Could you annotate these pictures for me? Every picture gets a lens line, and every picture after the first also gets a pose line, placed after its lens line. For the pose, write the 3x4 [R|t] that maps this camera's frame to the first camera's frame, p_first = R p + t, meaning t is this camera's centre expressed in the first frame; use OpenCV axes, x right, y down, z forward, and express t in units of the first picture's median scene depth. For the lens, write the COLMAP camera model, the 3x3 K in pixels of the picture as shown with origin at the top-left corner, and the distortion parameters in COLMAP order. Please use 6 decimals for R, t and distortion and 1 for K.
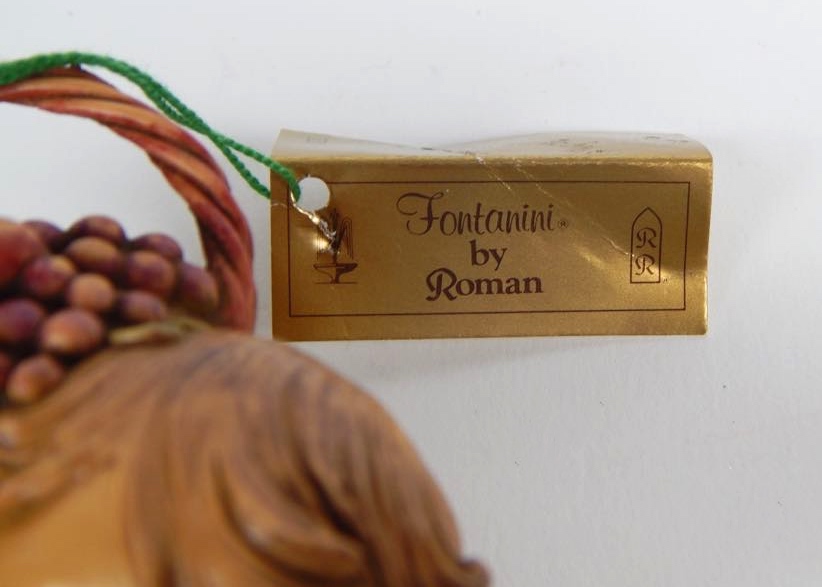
lens RADIAL K [[1712.2, 0, 411.0], [0, 1712.2, 293.5], [0, 0, 1]] dist [-0.004335, 0.031698]
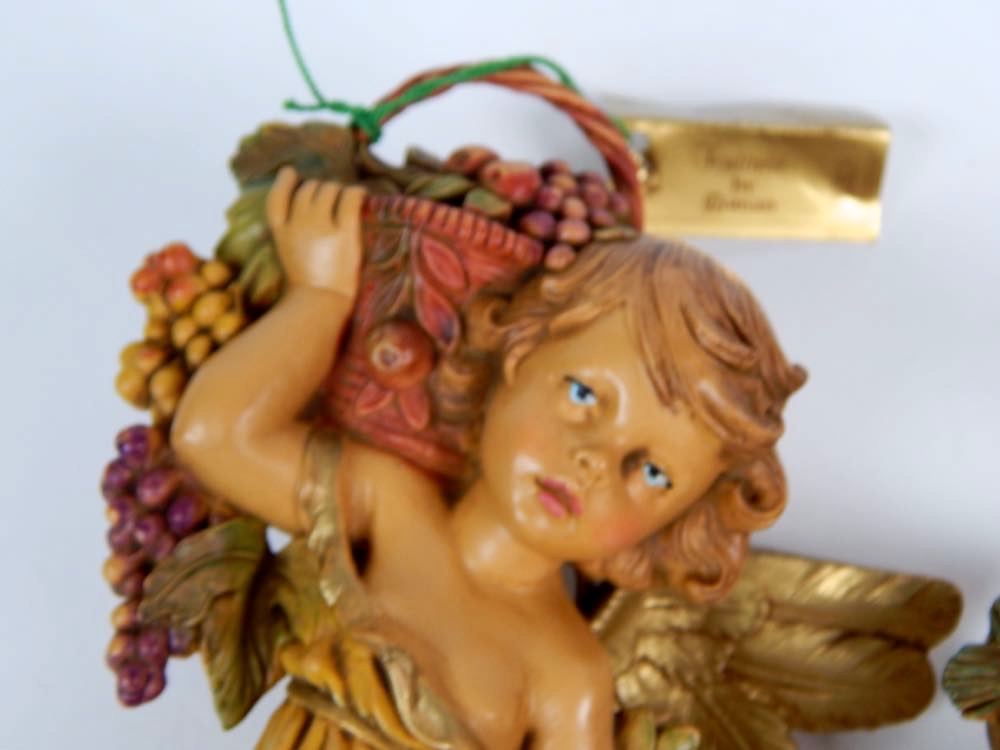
lens RADIAL K [[1781.2, 0, 500.0], [0, 1781.2, 375.0], [0, 0, 1]] dist [-0.044716, -0.402704]
pose [[0.997058, 0.035331, 0.068020, -0.333169], [-0.043136, 0.992204, 0.116923, -0.036727], [-0.063359, -0.119513, 0.990809, -0.722929]]
